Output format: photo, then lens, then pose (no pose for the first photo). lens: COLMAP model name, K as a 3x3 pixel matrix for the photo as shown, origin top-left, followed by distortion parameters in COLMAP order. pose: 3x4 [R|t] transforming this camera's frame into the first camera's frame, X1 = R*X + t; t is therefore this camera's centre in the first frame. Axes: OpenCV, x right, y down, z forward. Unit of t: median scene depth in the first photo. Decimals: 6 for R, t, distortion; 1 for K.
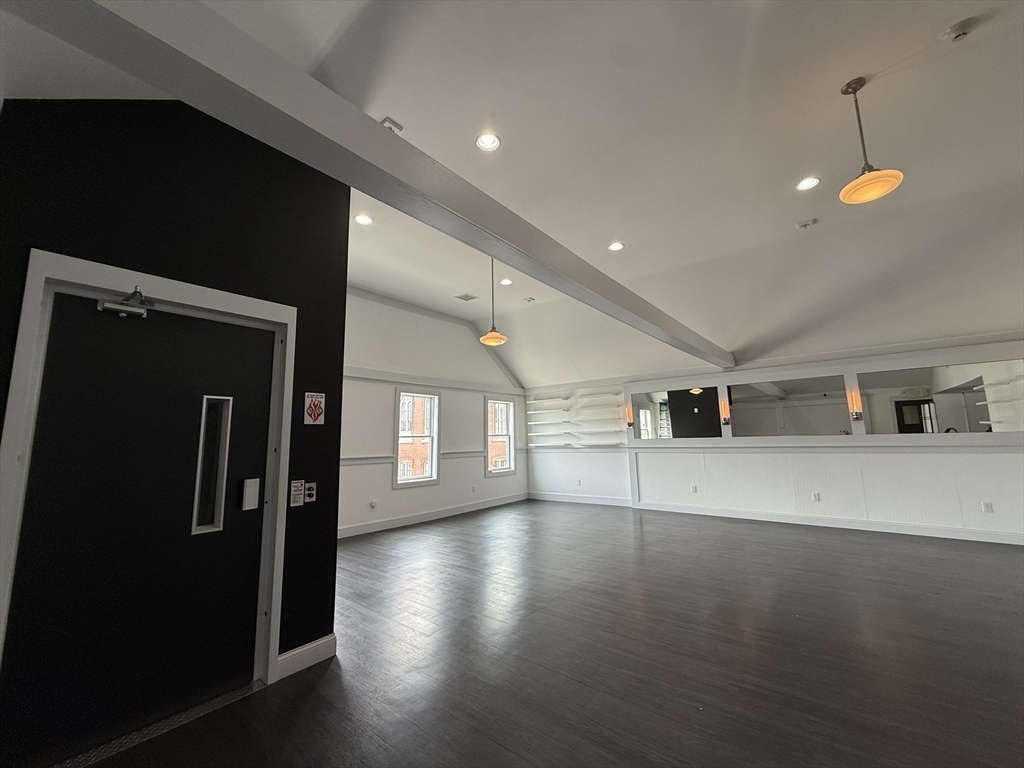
lens RADIAL K [[406.8, 0, 516.5], [0, 406.8, 380.8], [0, 0, 1]] dist [0.000480, -0.000637]
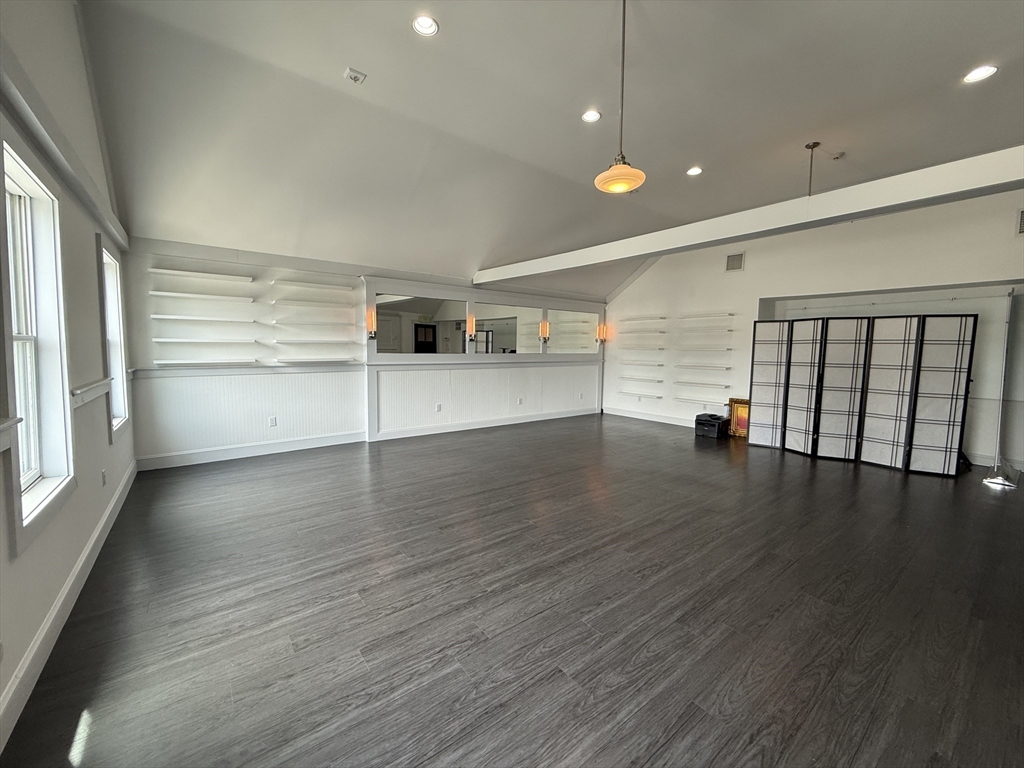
lens RADIAL K [[406.8, 0, 513.8], [0, 406.8, 381.2], [0, 0, 1]] dist [0.000480, -0.000637]
pose [[0.215148, -0.054806, 0.975042, -0.508954], [-0.156282, 0.983624, 0.089773, 0.109790], [-0.963995, -0.171696, 0.203060, 0.759187]]
